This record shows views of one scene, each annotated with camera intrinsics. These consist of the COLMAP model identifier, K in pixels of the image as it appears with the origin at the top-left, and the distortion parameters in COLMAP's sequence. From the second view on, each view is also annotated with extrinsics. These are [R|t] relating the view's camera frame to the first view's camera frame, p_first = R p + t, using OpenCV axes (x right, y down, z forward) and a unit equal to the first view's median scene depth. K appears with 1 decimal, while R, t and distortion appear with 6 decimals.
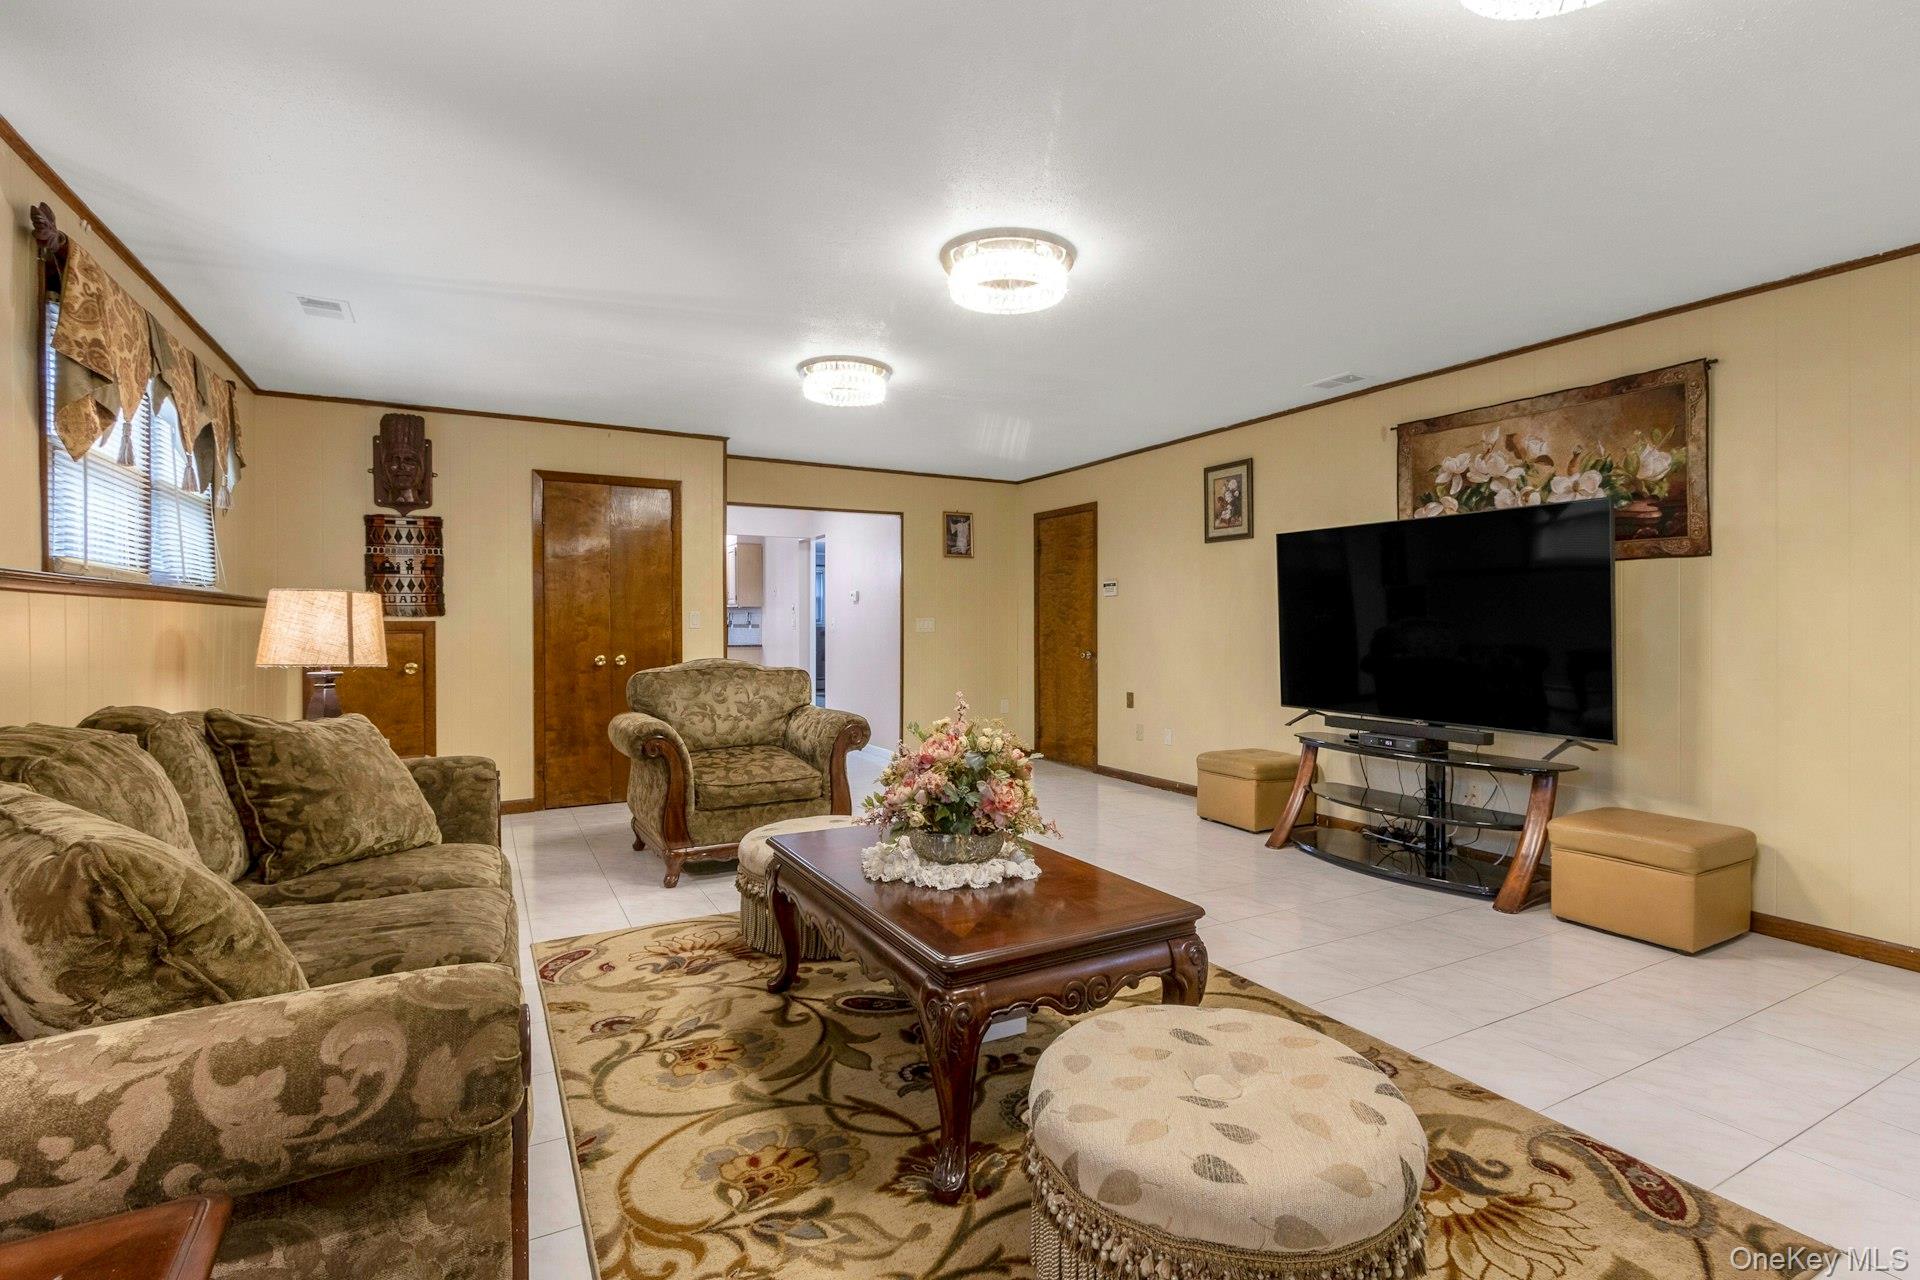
lens RADIAL K [[883.6, 0, 975.7], [0, 883.6, 628.6], [0, 0, 1]] dist [0.000094, -0.000014]
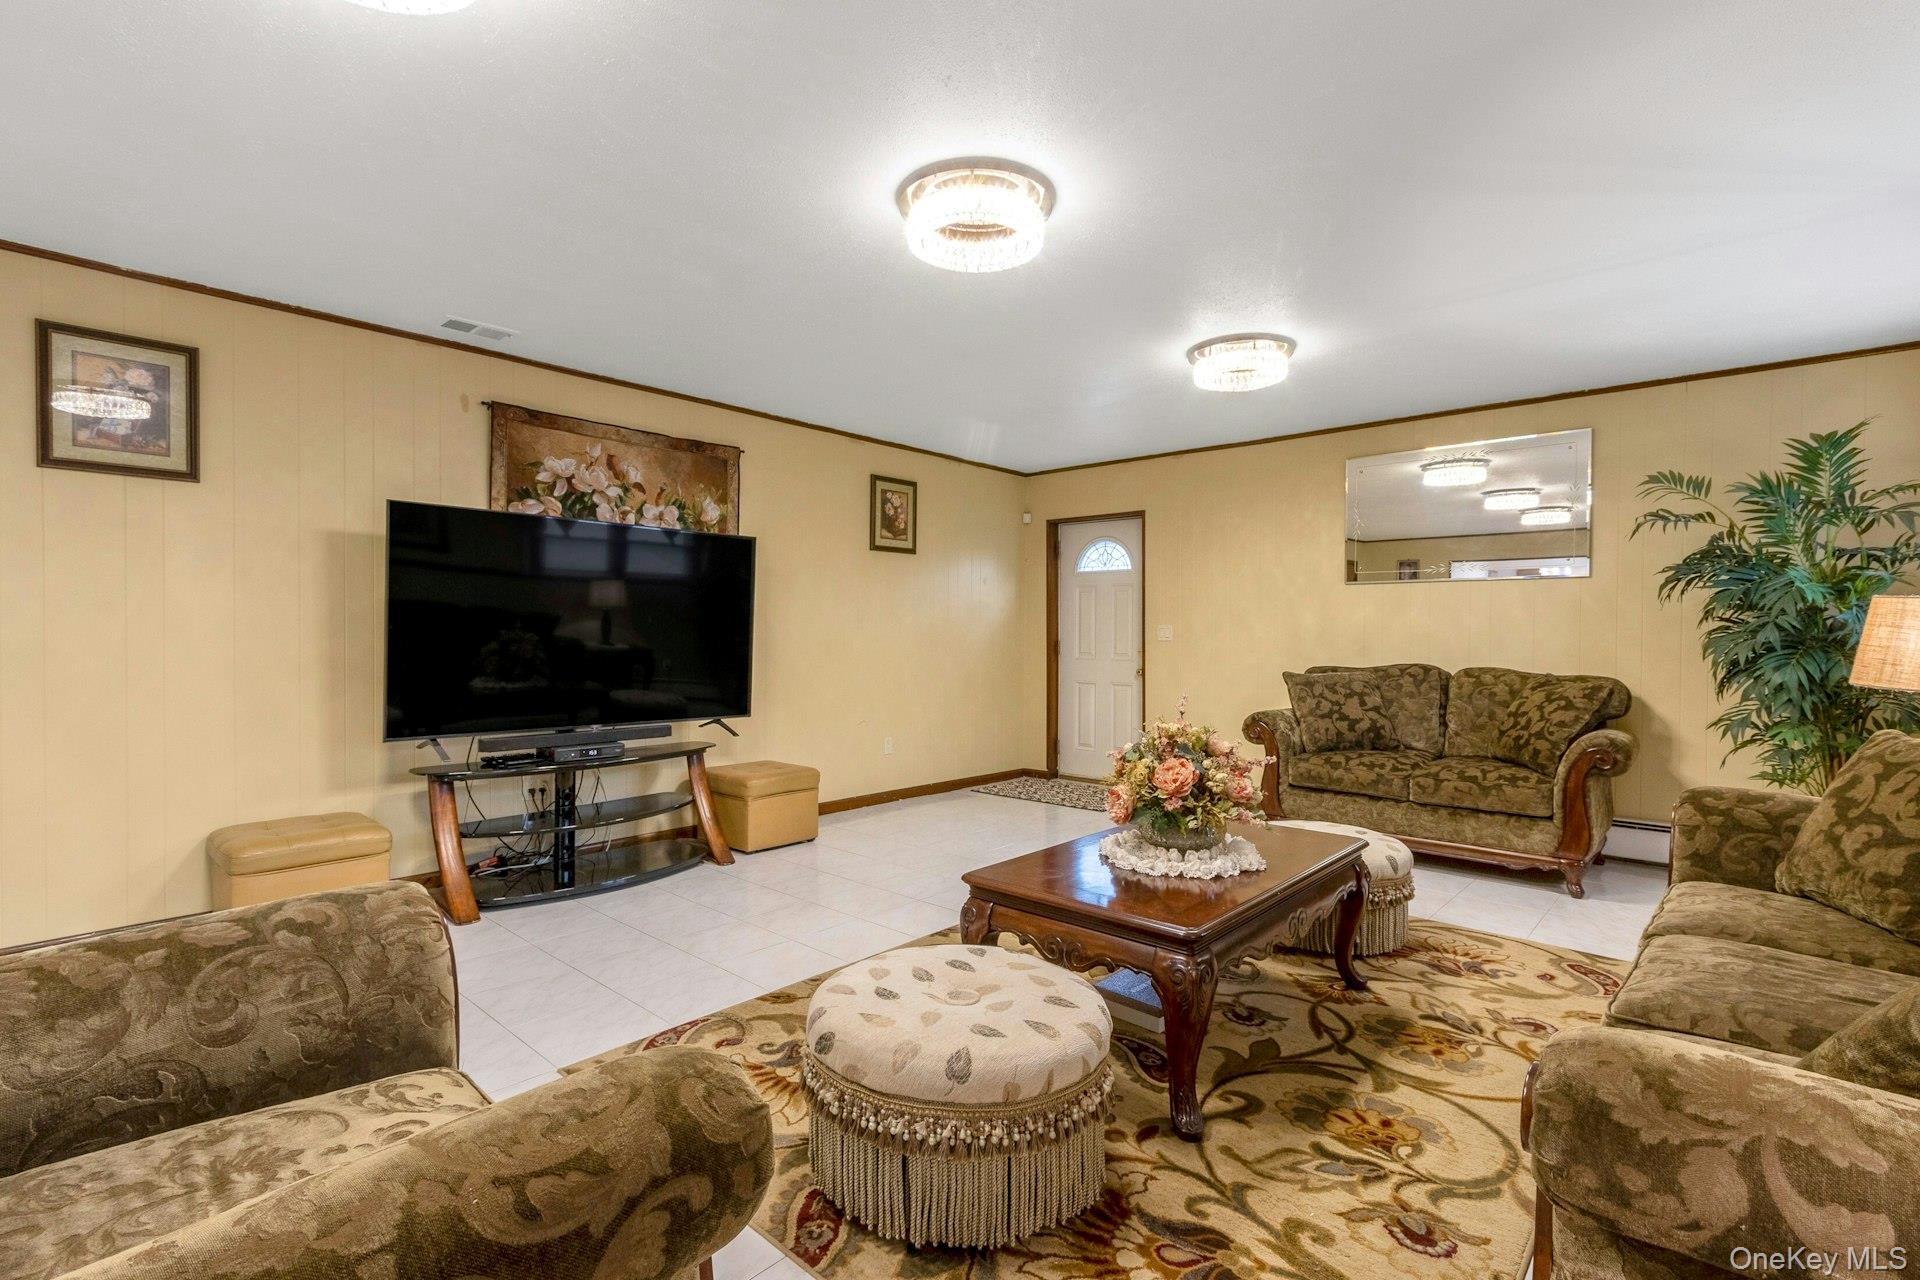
lens RADIAL K [[883.6, 0, 956.4], [0, 883.6, 631.7], [0, 0, 1]] dist [0.000094, -0.000014]
pose [[-0.314889, -0.000437, 0.949128, -0.601831], [-0.001581, 0.999999, -0.000064, -0.002030], [-0.949127, -0.001521, -0.314889, 0.997931]]
